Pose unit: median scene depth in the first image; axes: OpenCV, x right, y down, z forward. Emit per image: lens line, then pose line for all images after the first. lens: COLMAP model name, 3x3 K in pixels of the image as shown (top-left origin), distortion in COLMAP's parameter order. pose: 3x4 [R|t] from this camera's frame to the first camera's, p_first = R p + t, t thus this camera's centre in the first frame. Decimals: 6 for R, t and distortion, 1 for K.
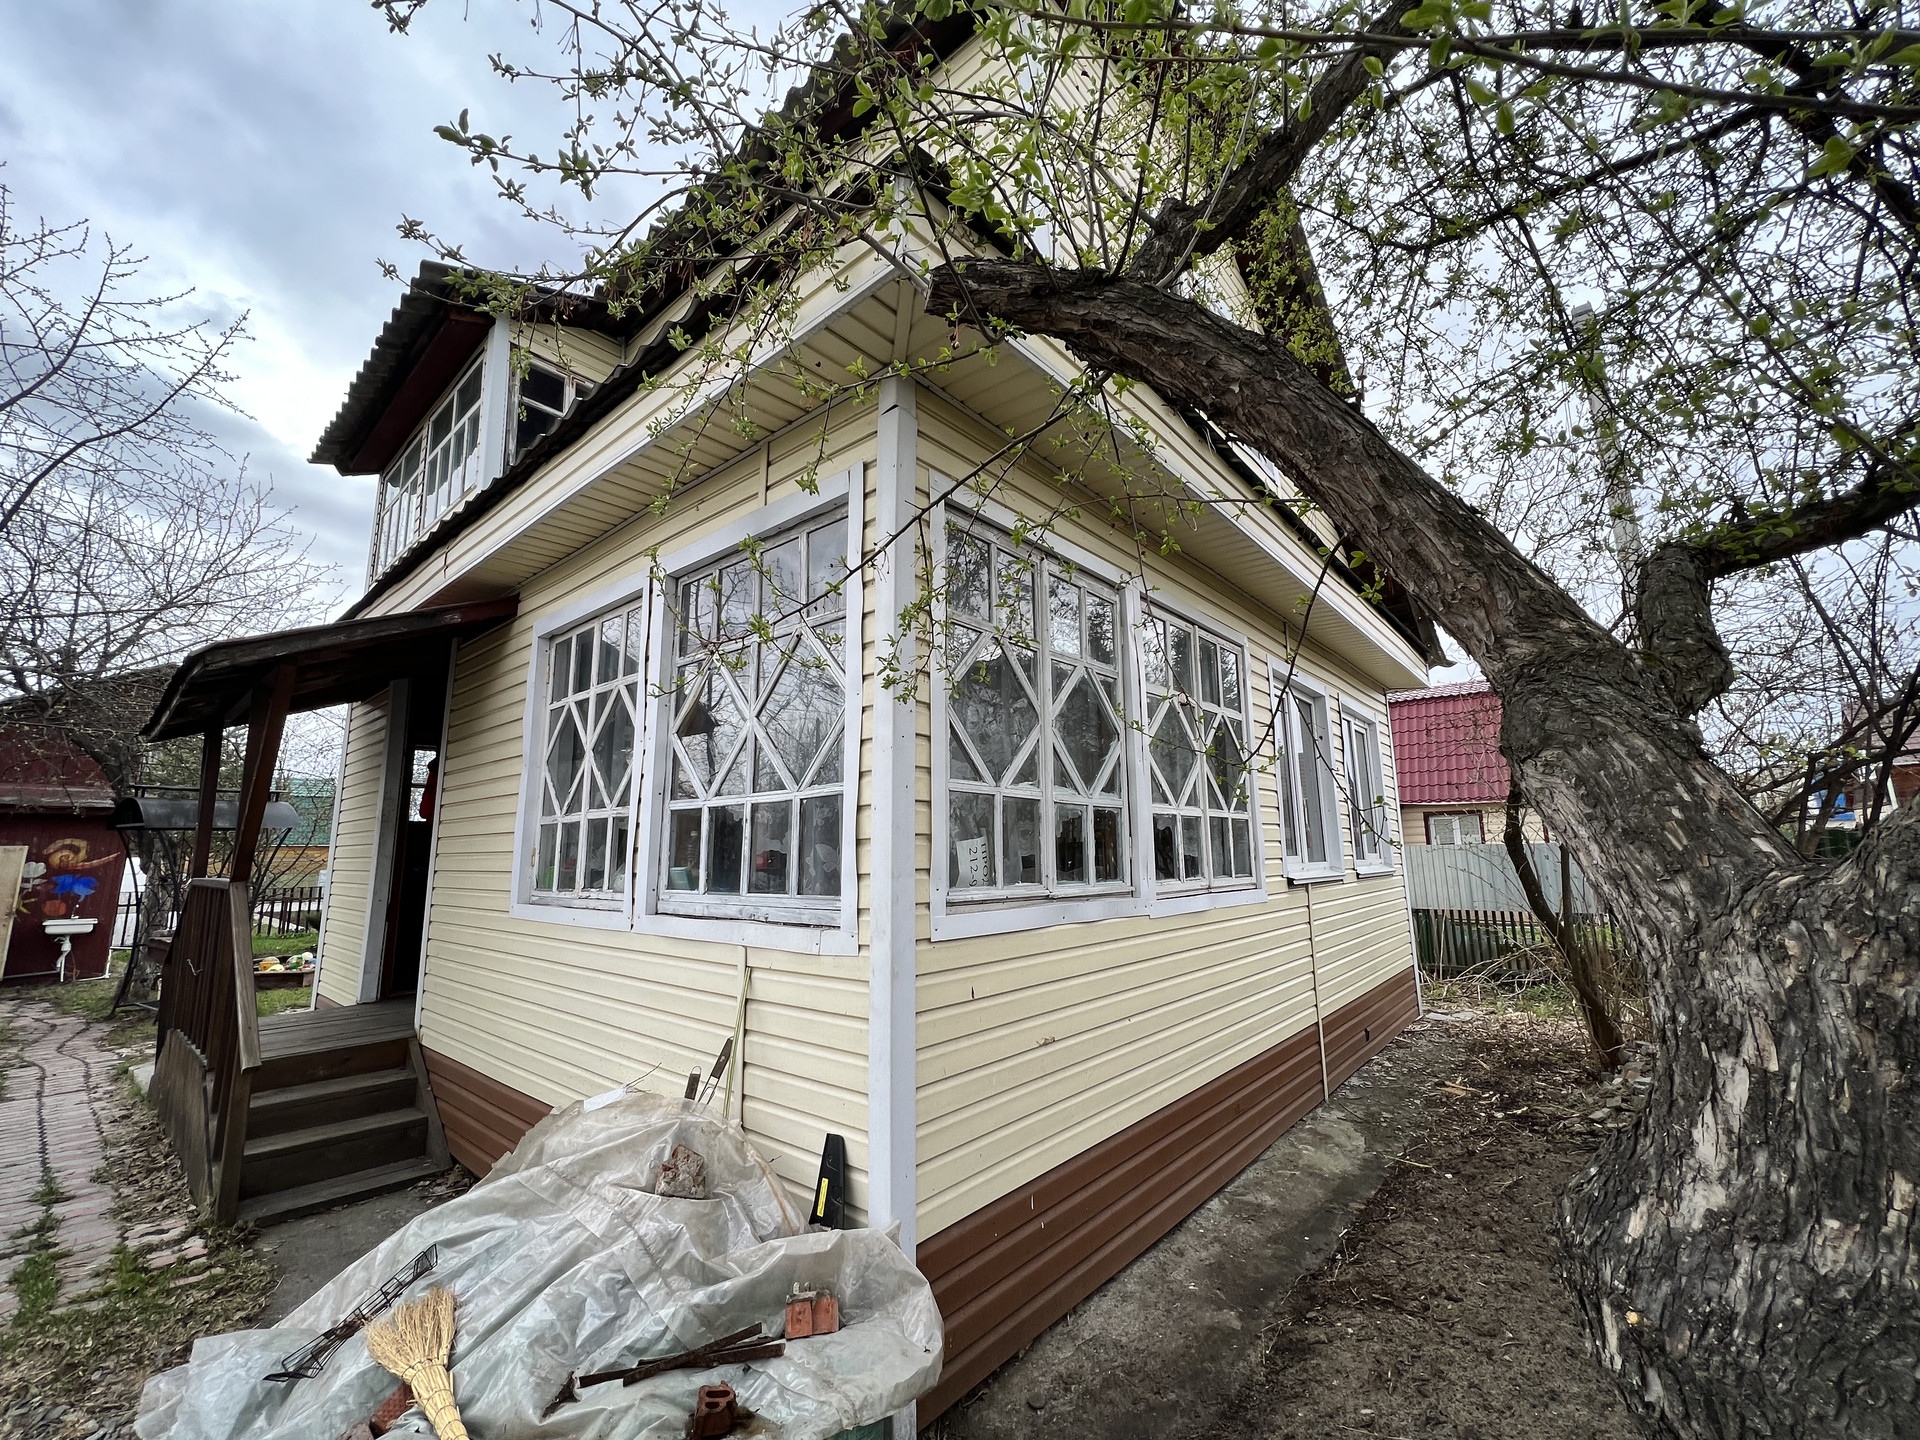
lens RADIAL K [[769.5, 0, 961.2], [0, 769.5, 722.5], [0, 0, 1]] dist [-0.001175, -0.000171]
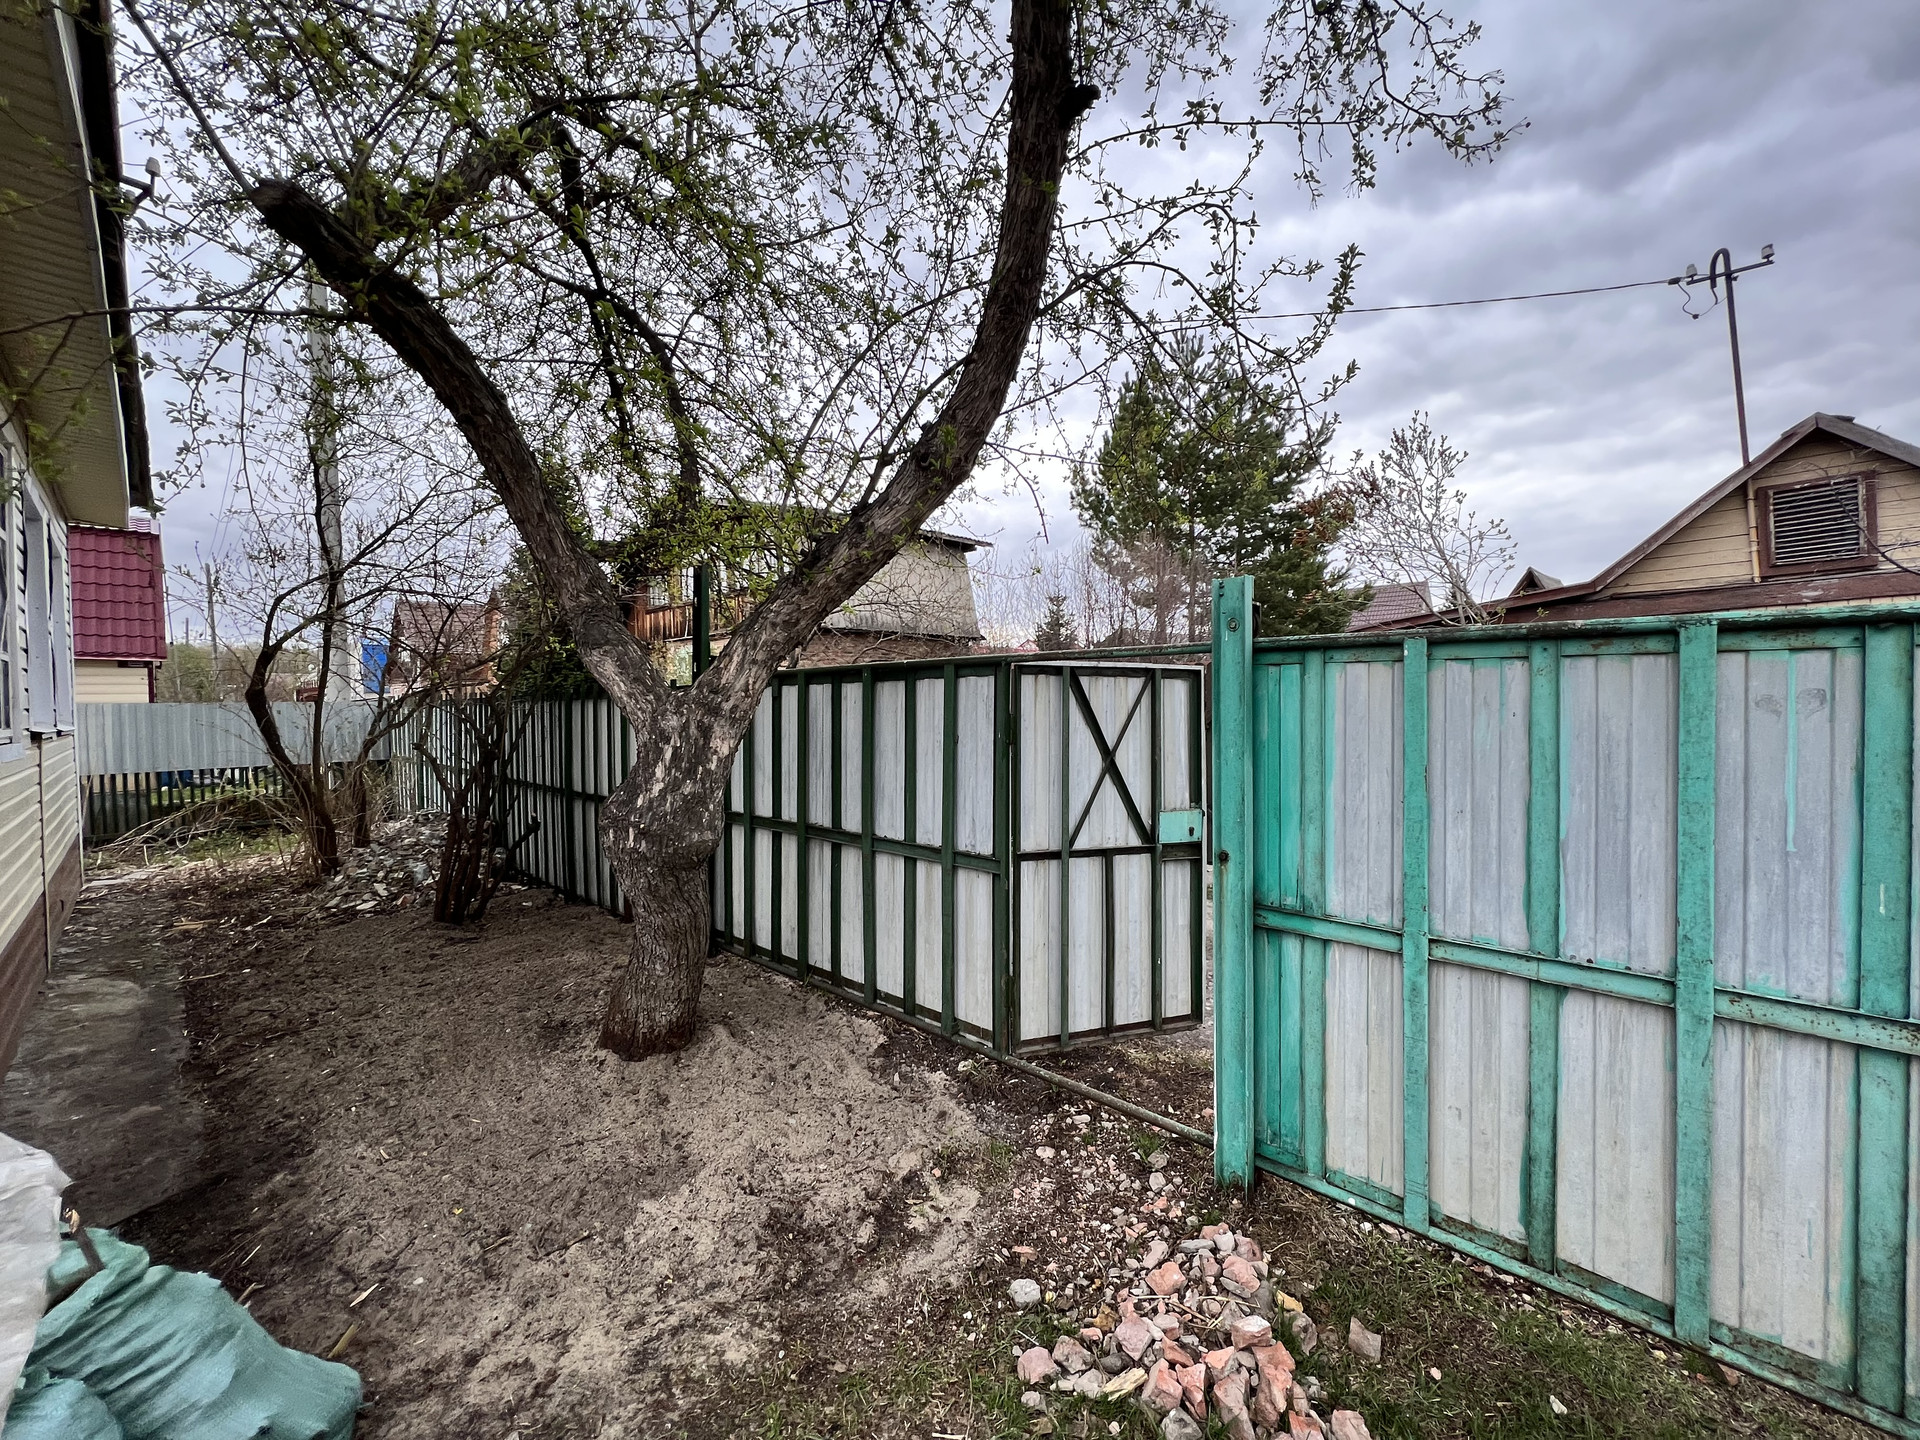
lens RADIAL K [[764.5, 0, 964.7], [0, 764.5, 715.7], [0, 0, 1]] dist [0.000831, -0.000166]
pose [[0.054622, -0.005612, 0.998491, -0.698971], [-0.155595, 0.987721, 0.014063, 0.018219], [-0.986310, -0.156129, 0.053078, -0.135866]]
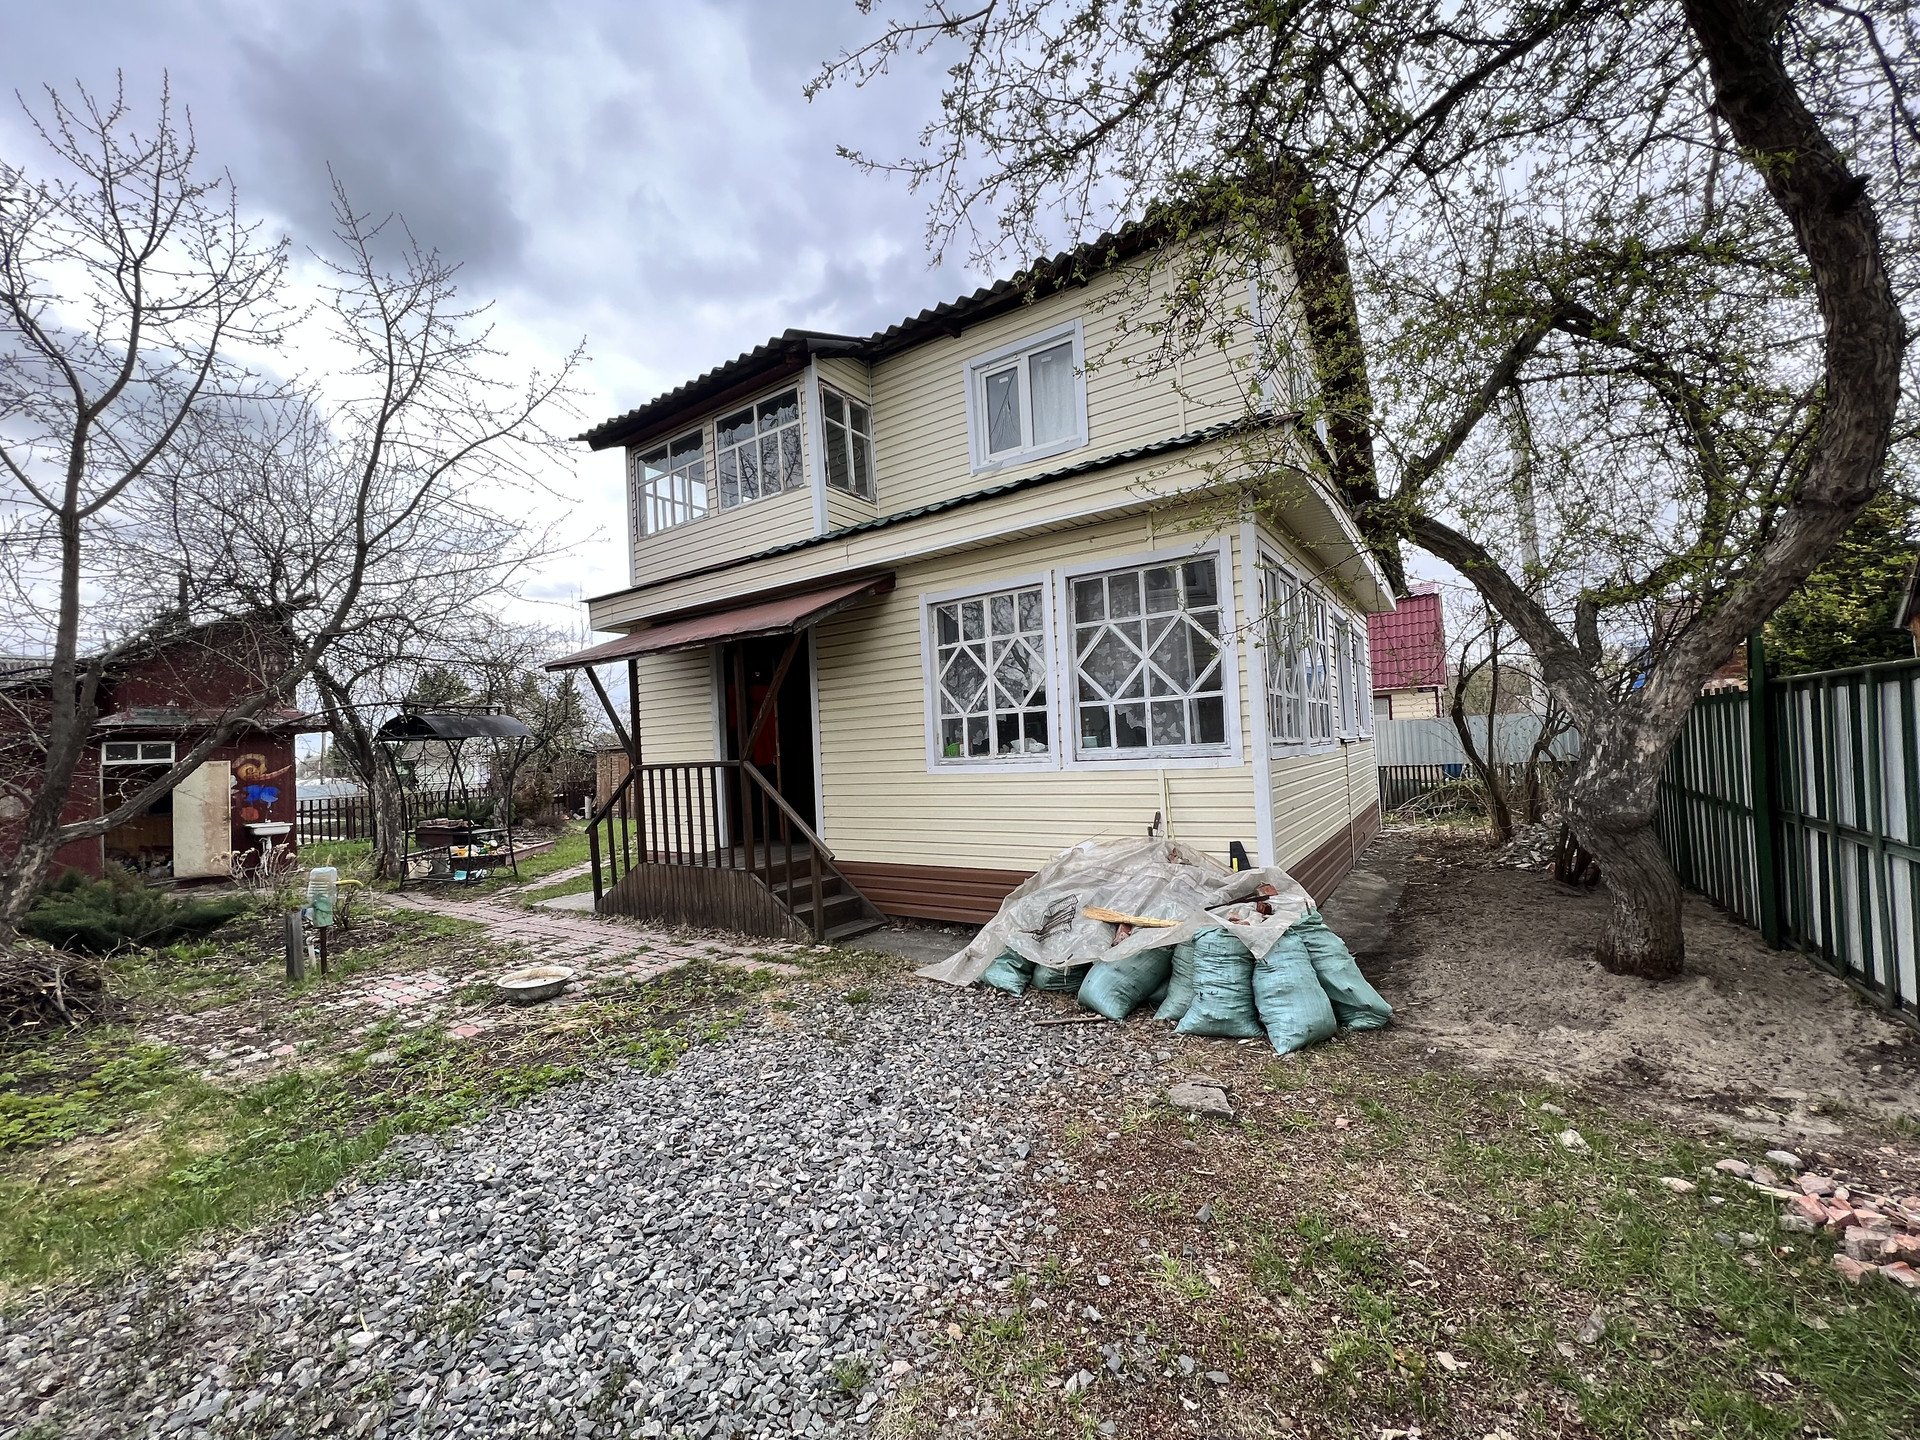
lens RADIAL K [[769.5, 0, 959.6], [0, 769.5, 724.9], [0, 0, 1]] dist [-0.001175, -0.000171]
pose [[0.992713, -0.032126, 0.116142, -1.104972], [0.016023, 0.990440, 0.137012, -0.130038], [-0.119433, -0.134152, 0.983737, -1.015592]]
